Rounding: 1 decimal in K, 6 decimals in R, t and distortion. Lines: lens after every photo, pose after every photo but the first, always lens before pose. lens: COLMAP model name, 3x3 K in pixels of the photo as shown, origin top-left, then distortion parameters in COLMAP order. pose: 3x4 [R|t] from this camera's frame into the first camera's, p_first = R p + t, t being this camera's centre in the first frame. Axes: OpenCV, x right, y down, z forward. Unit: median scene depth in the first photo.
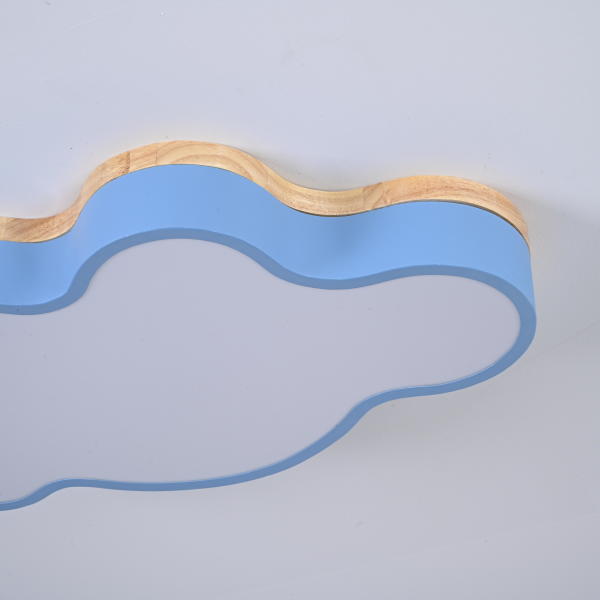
lens RADIAL K [[1640.8, 0, 300.0], [0, 1640.8, 300.0], [0, 0, 1]] dist [0.014348, -0.107992]
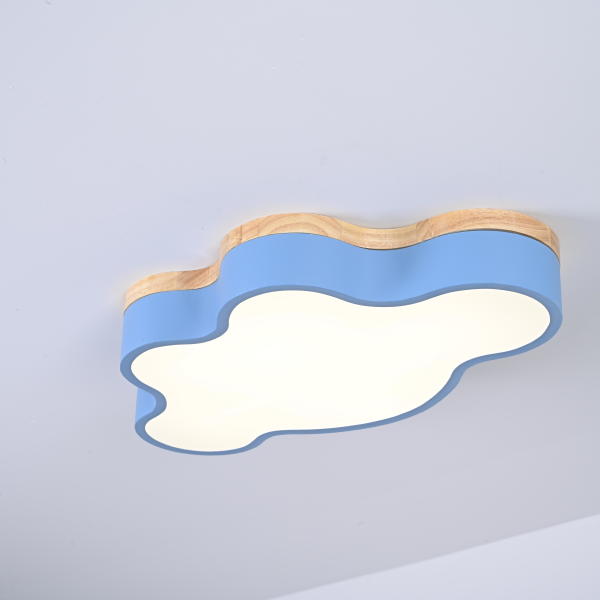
lens RADIAL K [[1640.8, 0, 300.0], [0, 1640.8, 300.0], [0, 0, 1]] dist [0.014348, -0.107992]
pose [[0.951946, -0.111613, -0.285203, 0.327200], [0.153037, 0.979988, 0.127290, -0.194761], [0.265288, -0.164820, 0.949977, -0.315202]]
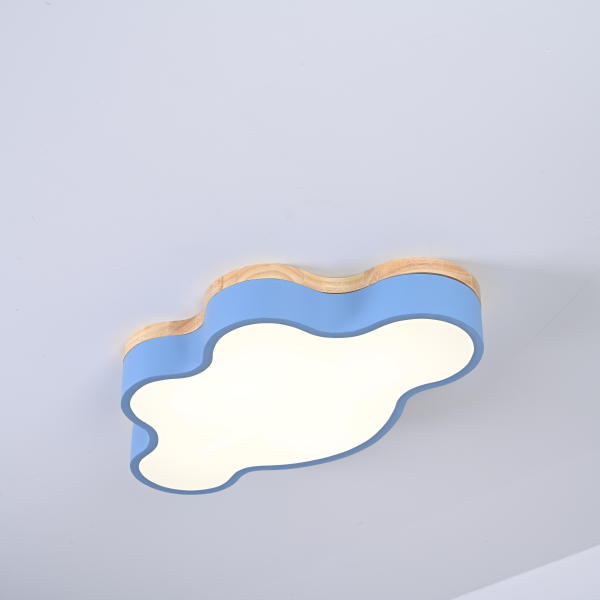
lens RADIAL K [[1640.8, 0, 300.0], [0, 1640.8, 300.0], [0, 0, 1]] dist [0.014348, -0.107992]
pose [[0.958466, -0.158867, -0.236865, 0.369504], [0.162688, 0.986672, -0.003456, -0.045915], [0.234257, -0.035222, 0.971536, -0.639818]]
